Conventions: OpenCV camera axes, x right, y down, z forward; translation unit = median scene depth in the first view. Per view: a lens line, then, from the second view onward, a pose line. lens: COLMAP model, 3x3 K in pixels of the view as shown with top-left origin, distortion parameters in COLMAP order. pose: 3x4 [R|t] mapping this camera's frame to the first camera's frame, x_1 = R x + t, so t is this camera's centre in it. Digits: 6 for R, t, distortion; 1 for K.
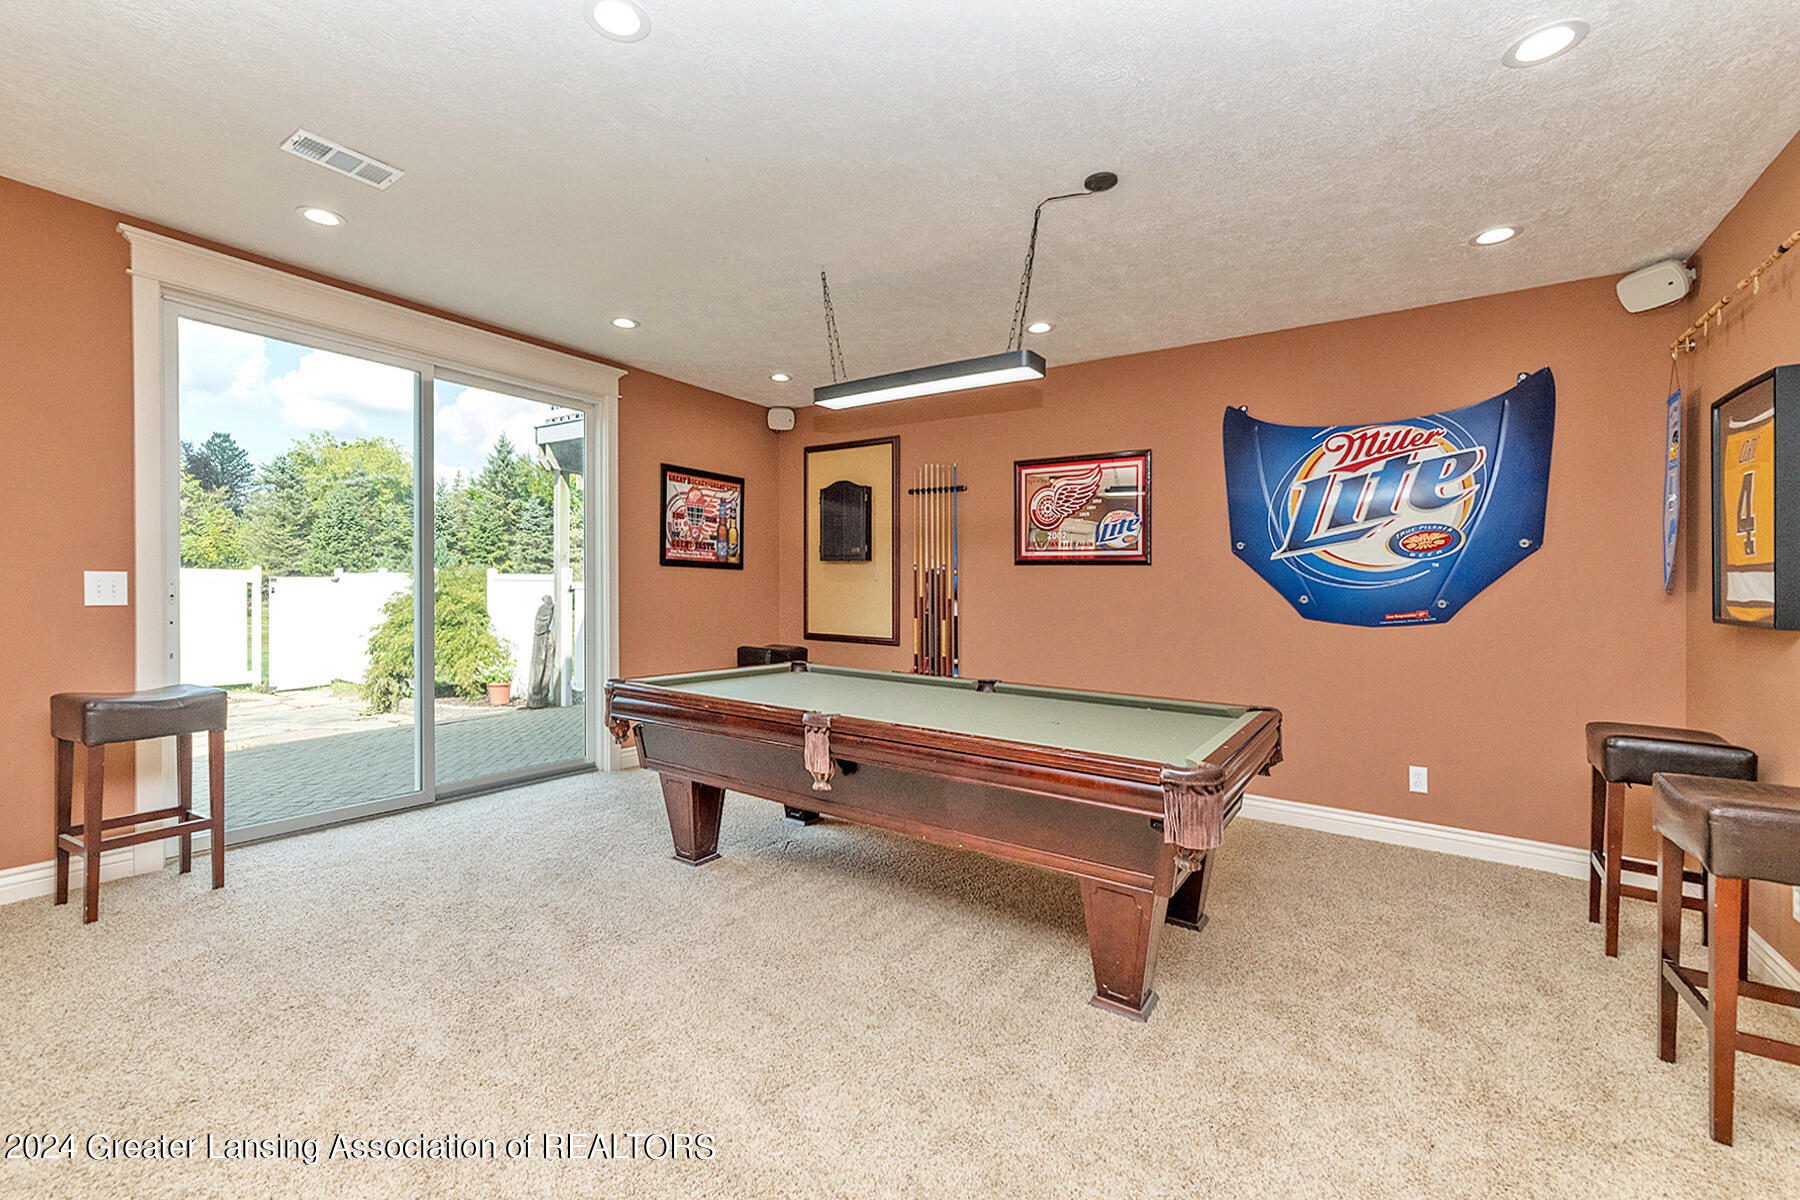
lens RADIAL K [[734.6, 0, 878.1], [0, 734.6, 607.7], [0, 0, 1]] dist [0.001789, 0.000365]
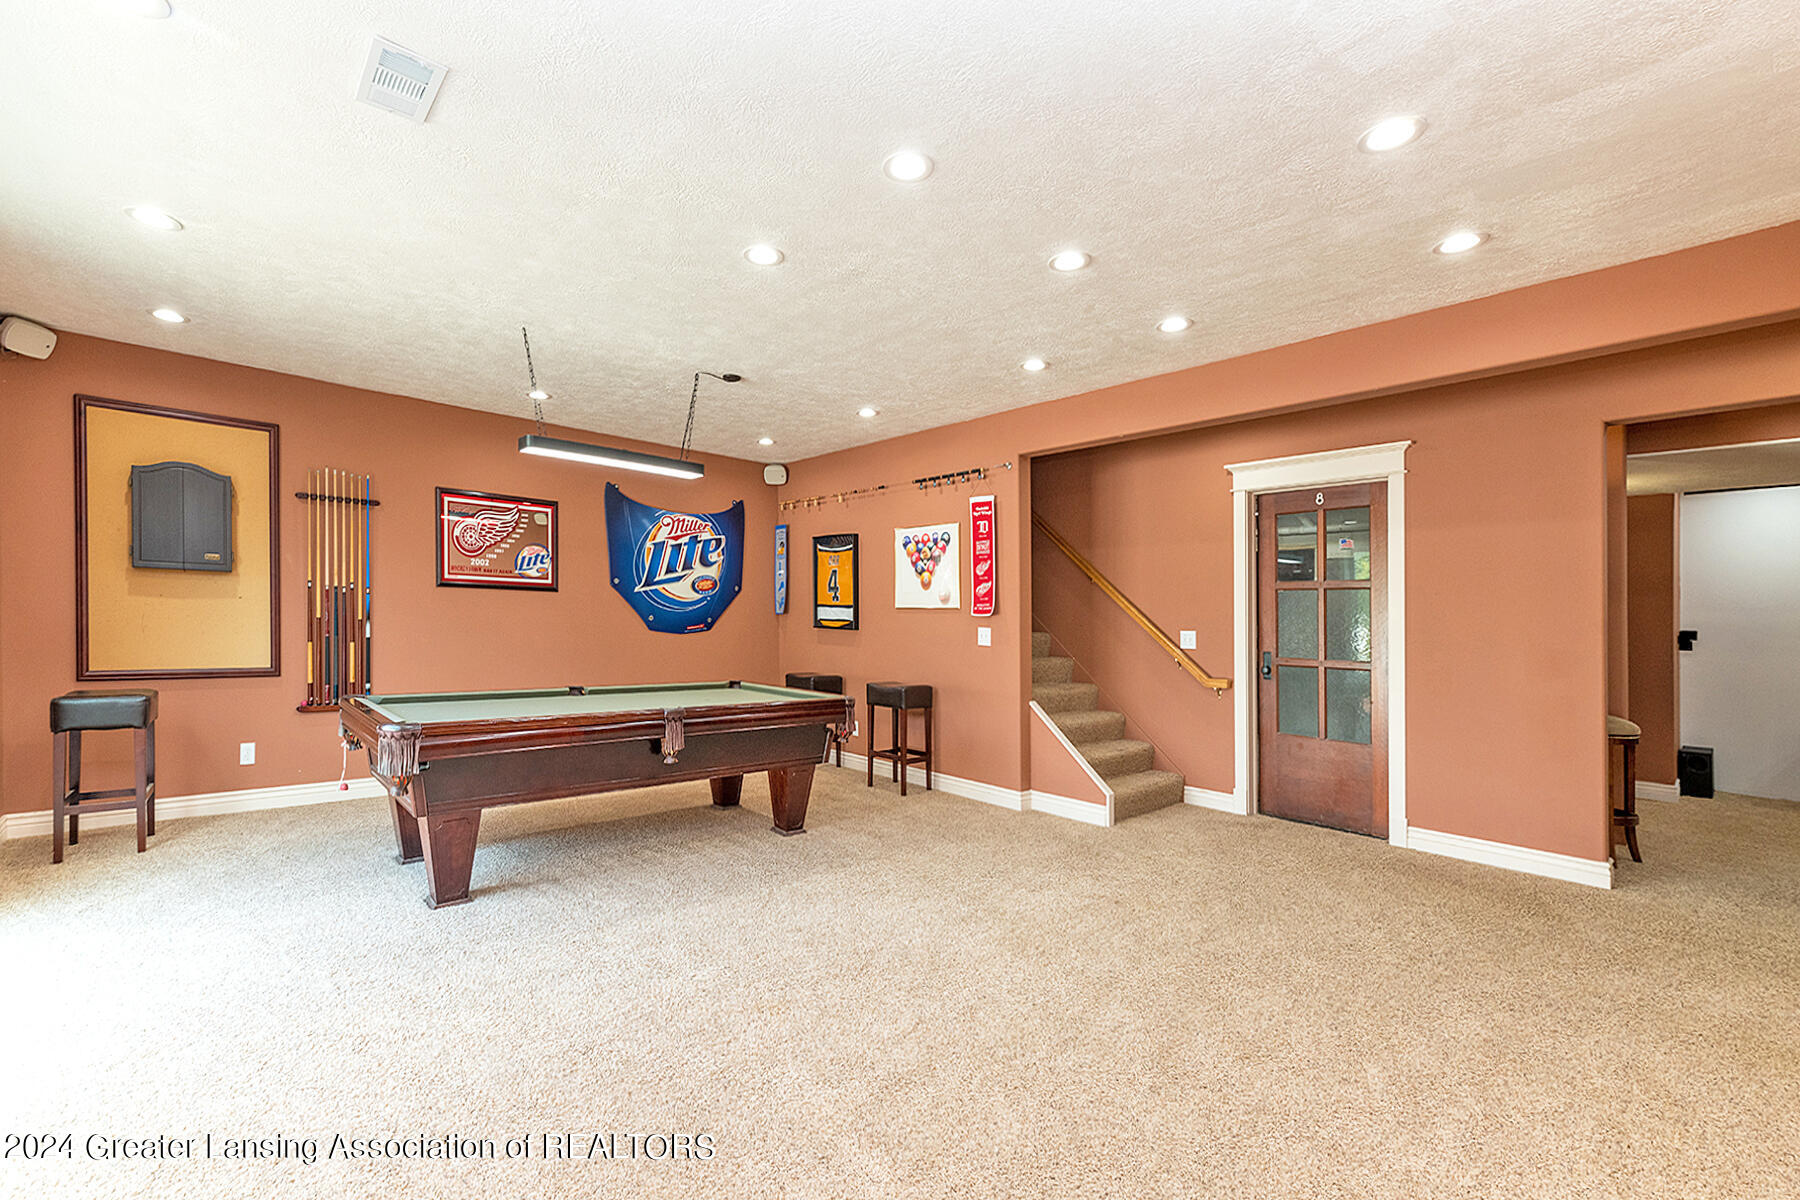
lens RADIAL K [[734.6, 0, 878.1], [0, 734.6, 607.7], [0, 0, 1]] dist [0.001789, 0.000365]
pose [[0.206384, 0.002643, 0.978468, -0.809581], [0.007100, 0.999966, -0.004198, -0.021990], [-0.978445, 0.007814, 0.206358, 0.198757]]
